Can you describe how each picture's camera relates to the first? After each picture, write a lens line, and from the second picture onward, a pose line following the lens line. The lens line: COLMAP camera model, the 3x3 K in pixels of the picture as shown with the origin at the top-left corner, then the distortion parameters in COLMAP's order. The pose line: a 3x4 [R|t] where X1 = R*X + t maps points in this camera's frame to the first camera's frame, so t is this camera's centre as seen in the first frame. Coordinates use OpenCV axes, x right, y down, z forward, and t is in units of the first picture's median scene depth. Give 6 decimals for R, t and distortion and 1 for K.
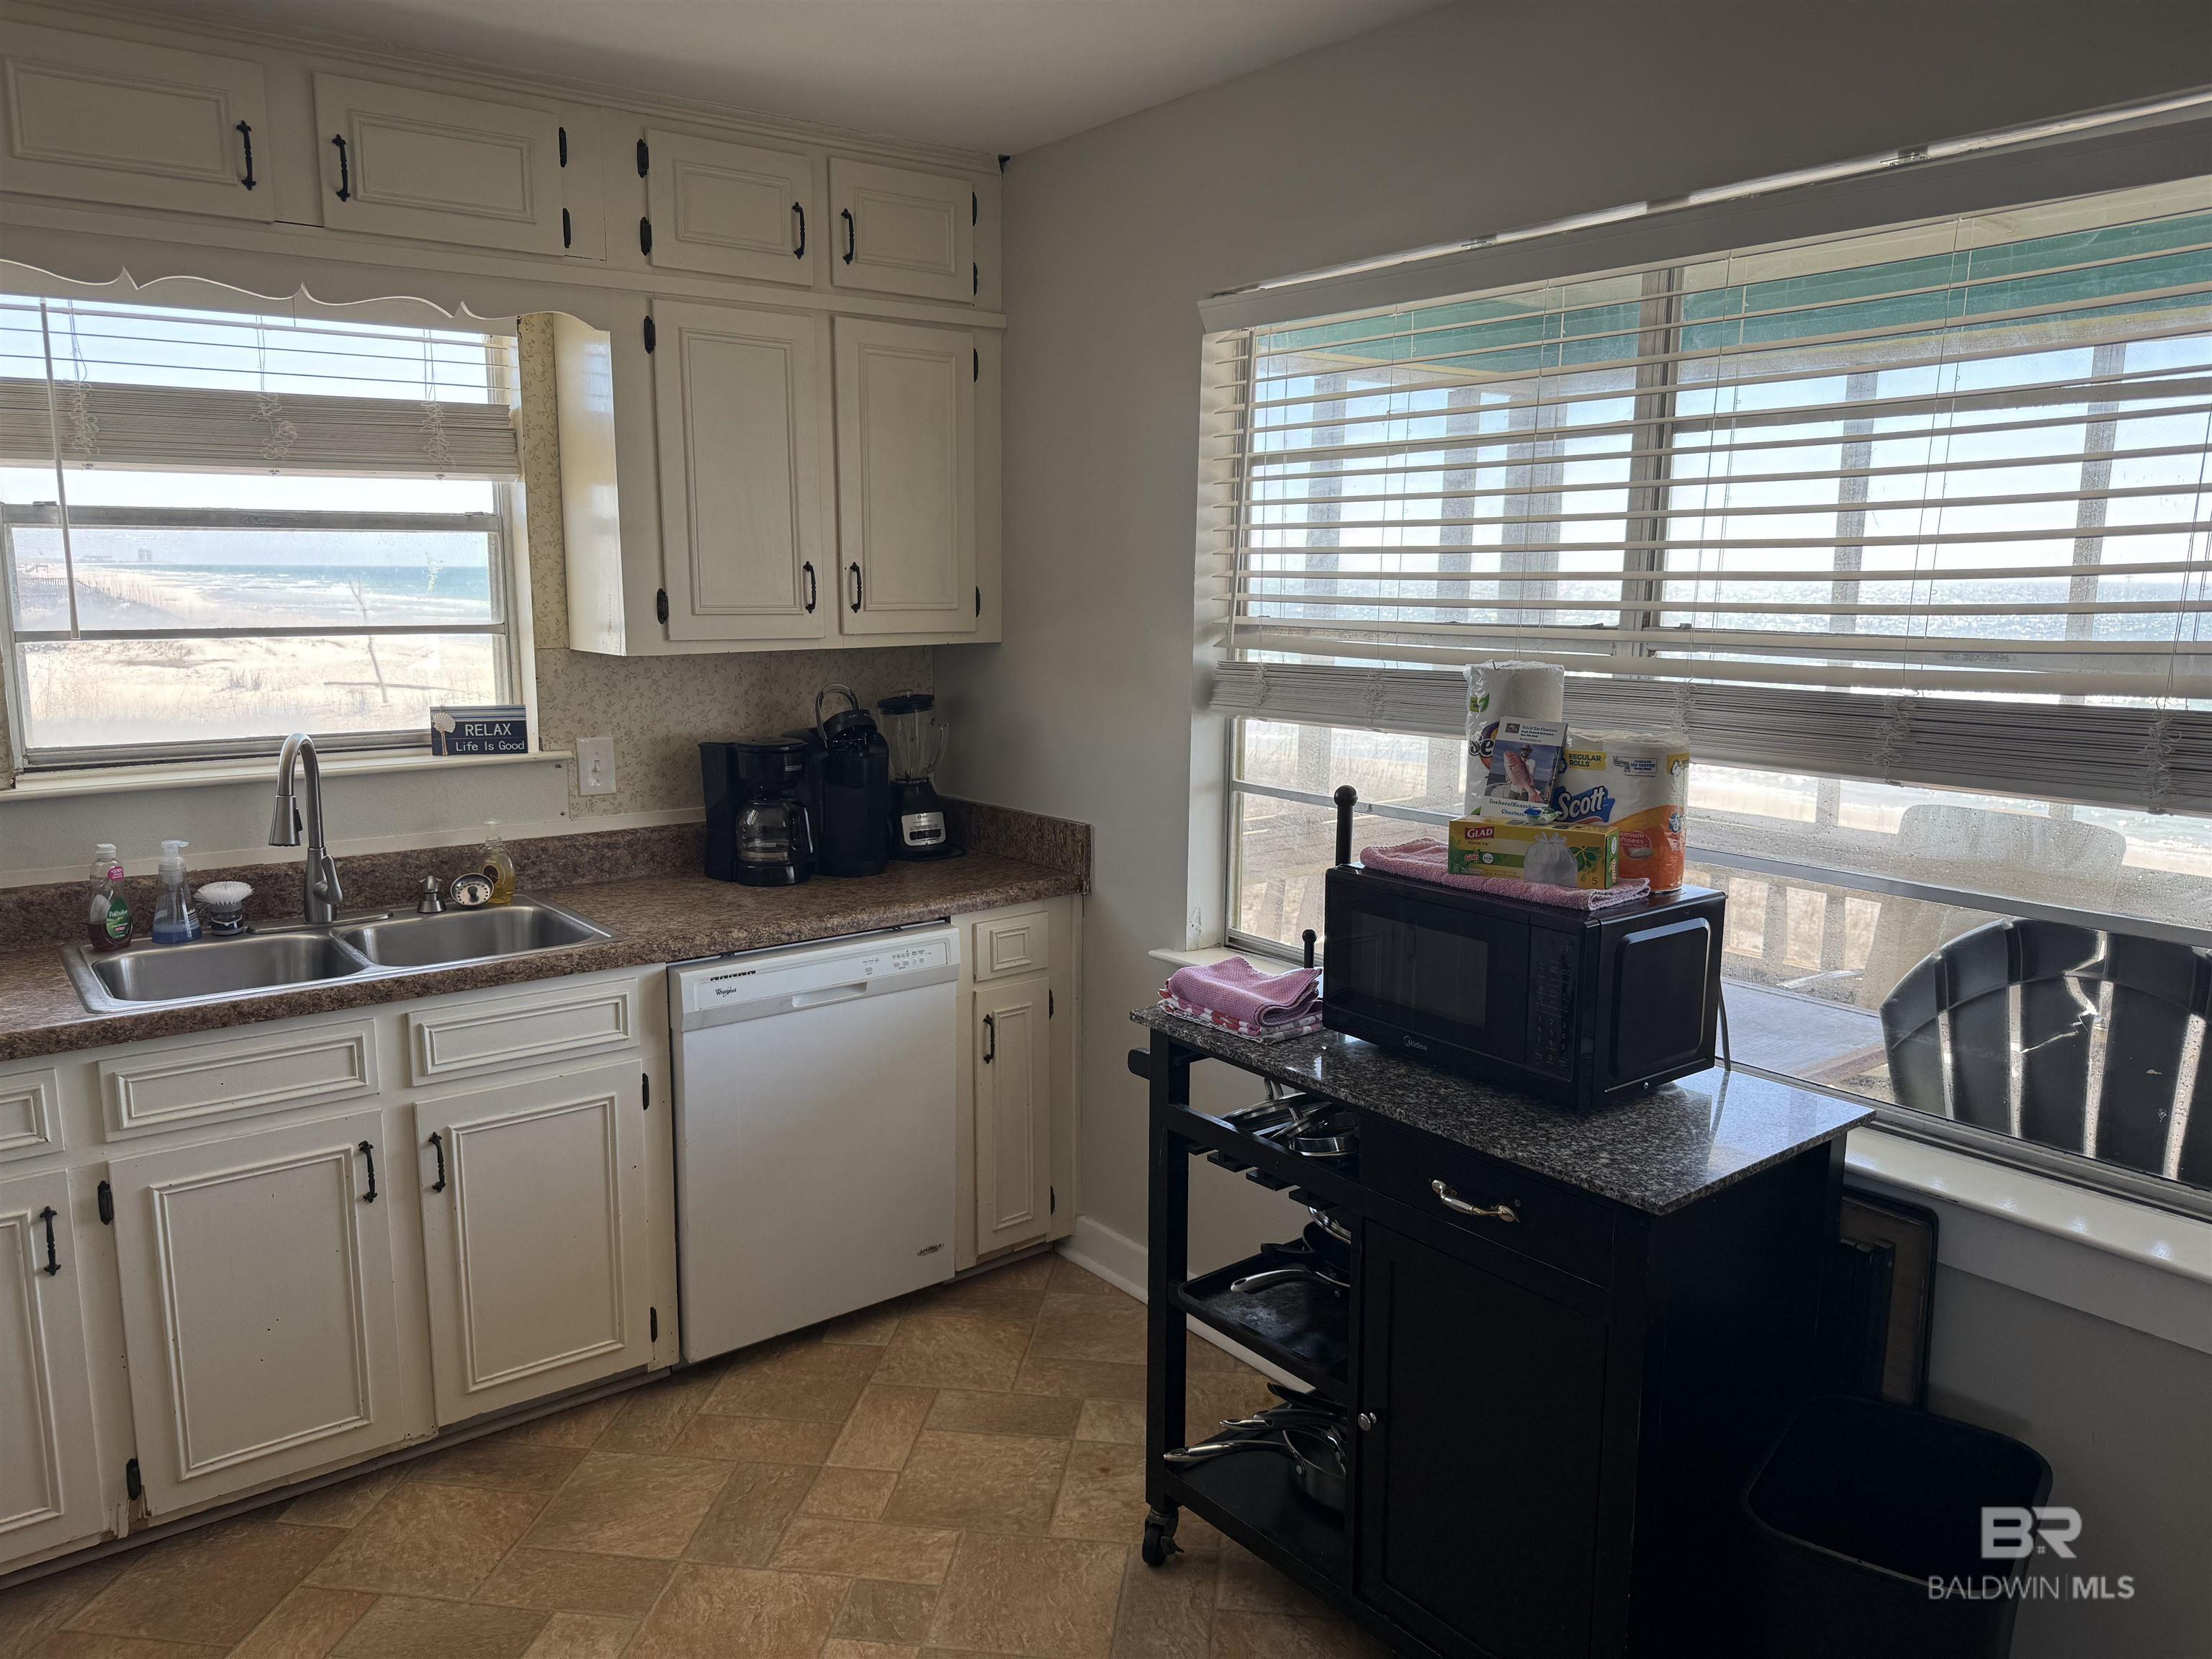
lens RADIAL K [[1547.7, 0, 1106.0], [0, 1547.7, 829.5], [0, 0, 1]] dist [0.076978, -0.105466]
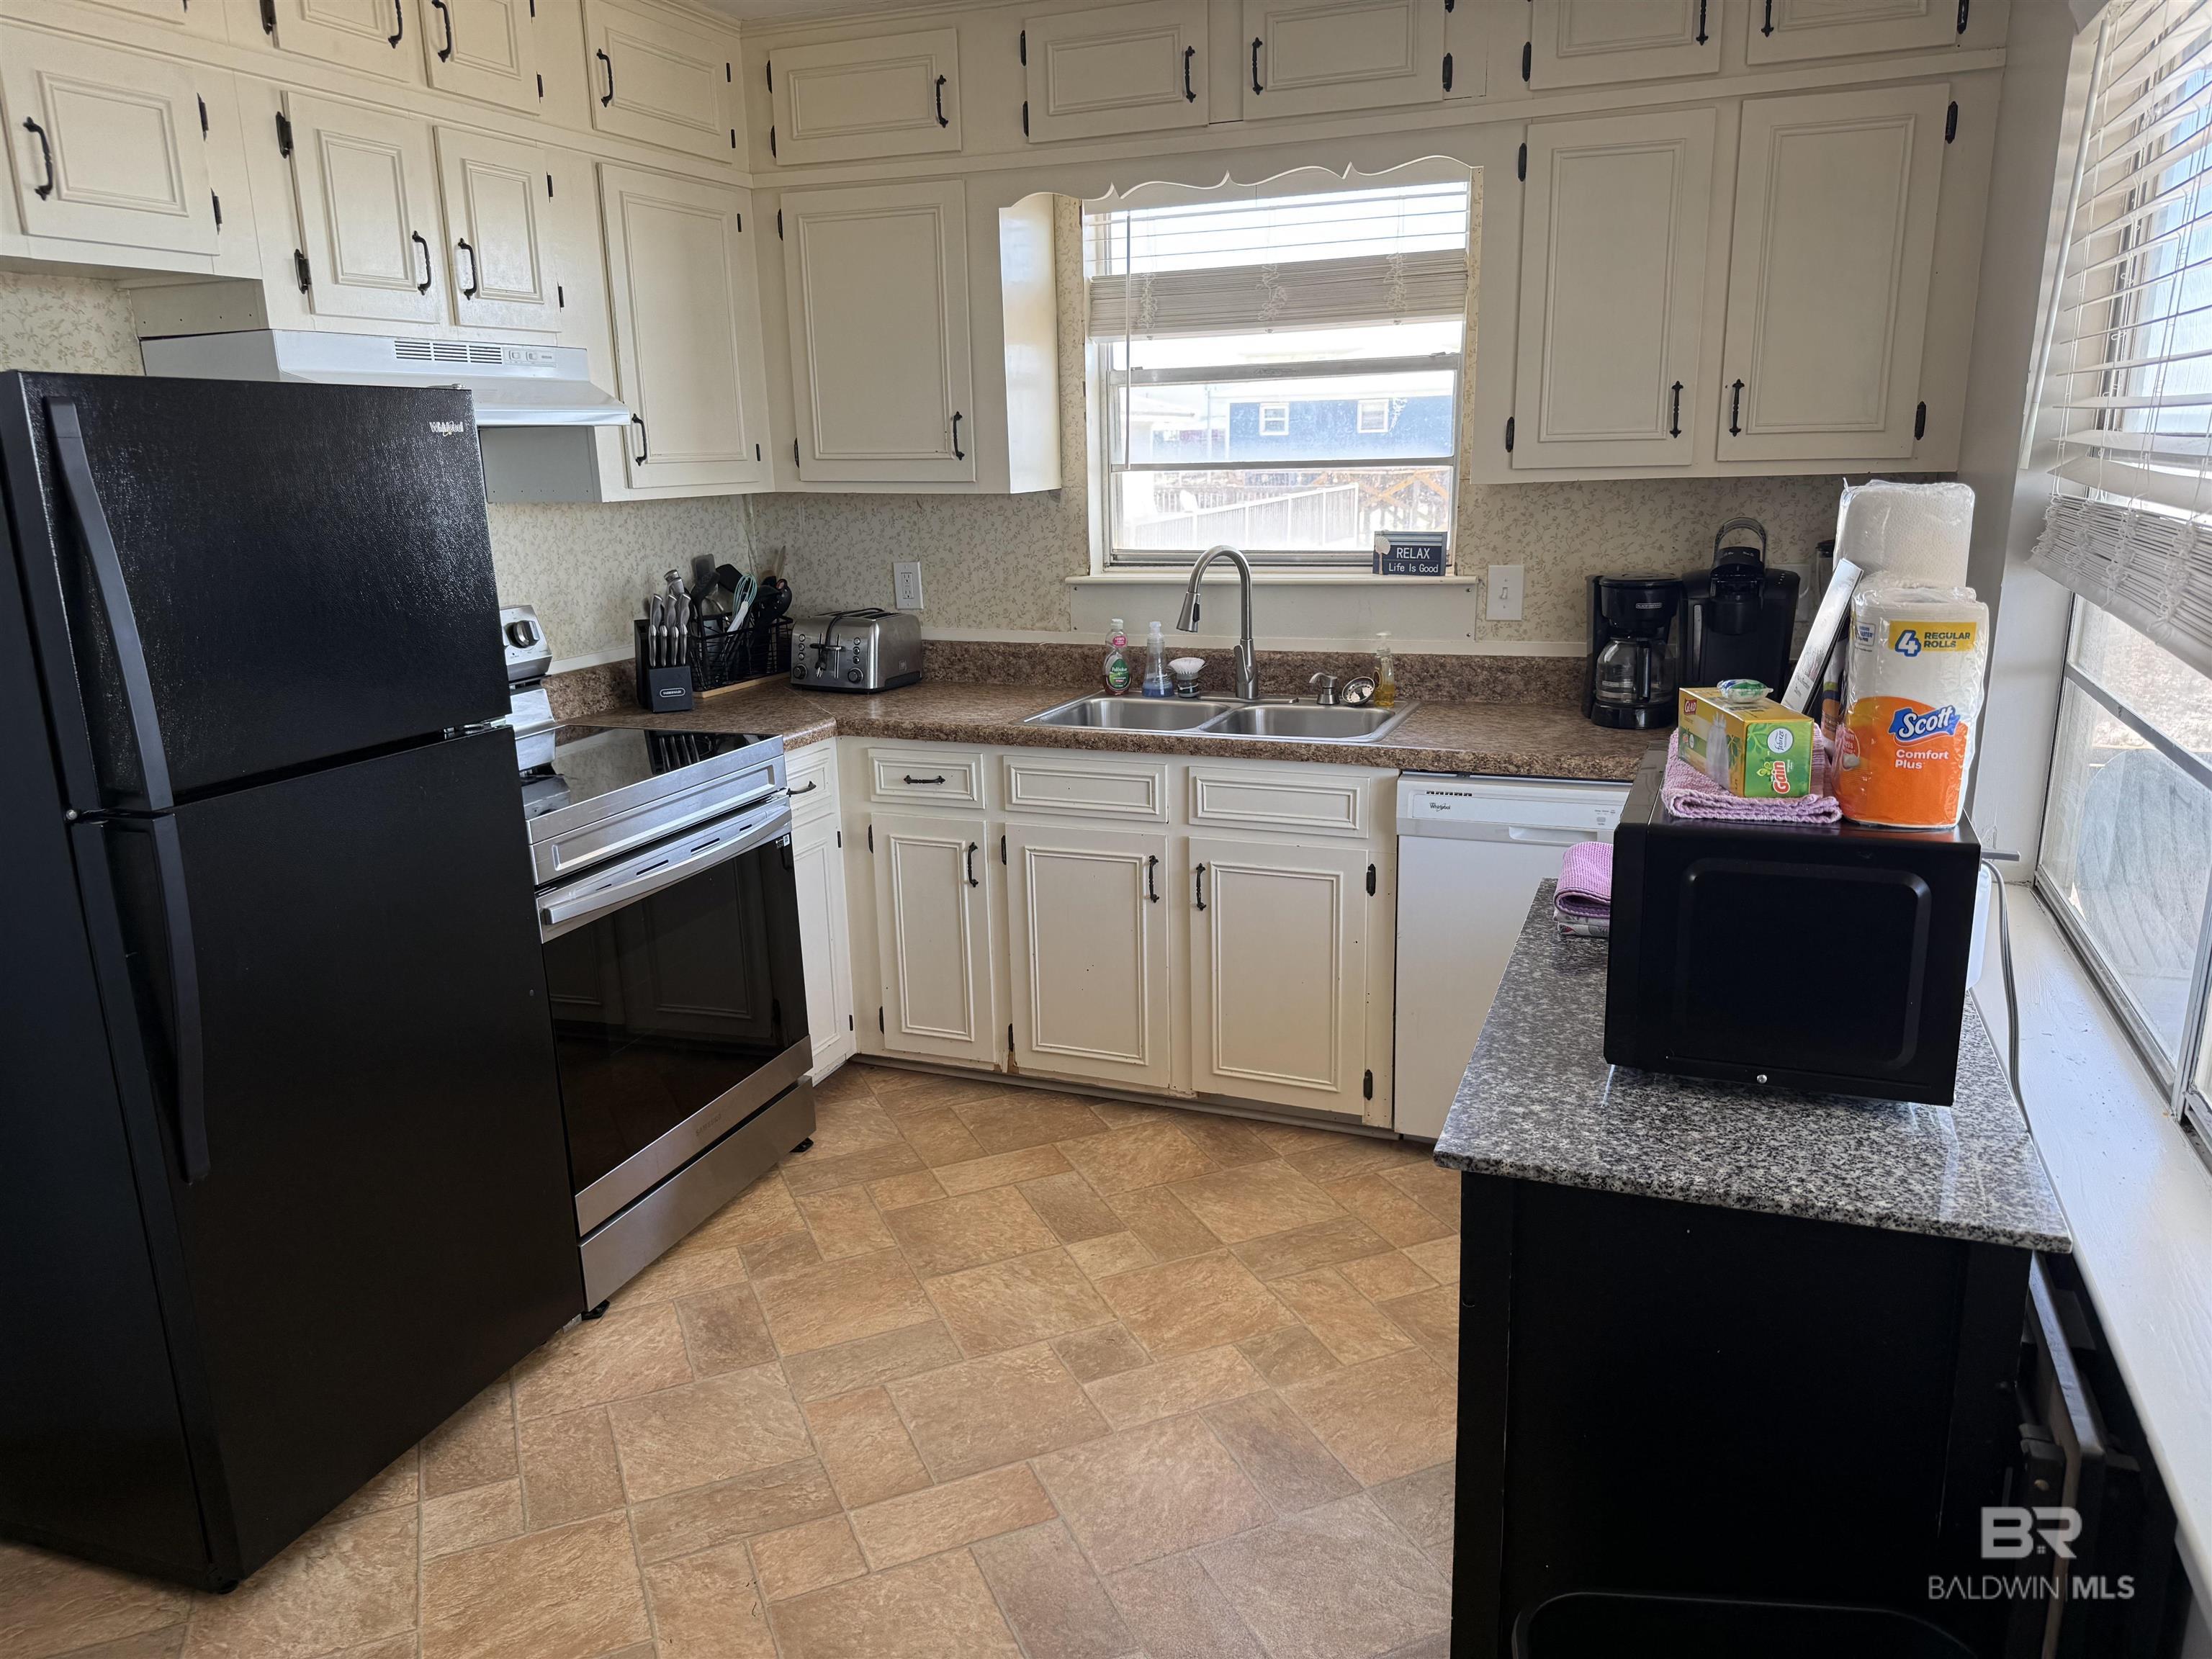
lens RADIAL K [[1549.4, 0, 1106.0], [0, 1549.4, 829.5], [0, 0, 1]] dist [0.238401, -0.476650]
pose [[0.510768, 0.193489, -0.837662, 0.537201], [-0.117593, 0.980911, 0.154875, -0.019565], [0.851639, 0.019398, 0.523770, 0.242865]]
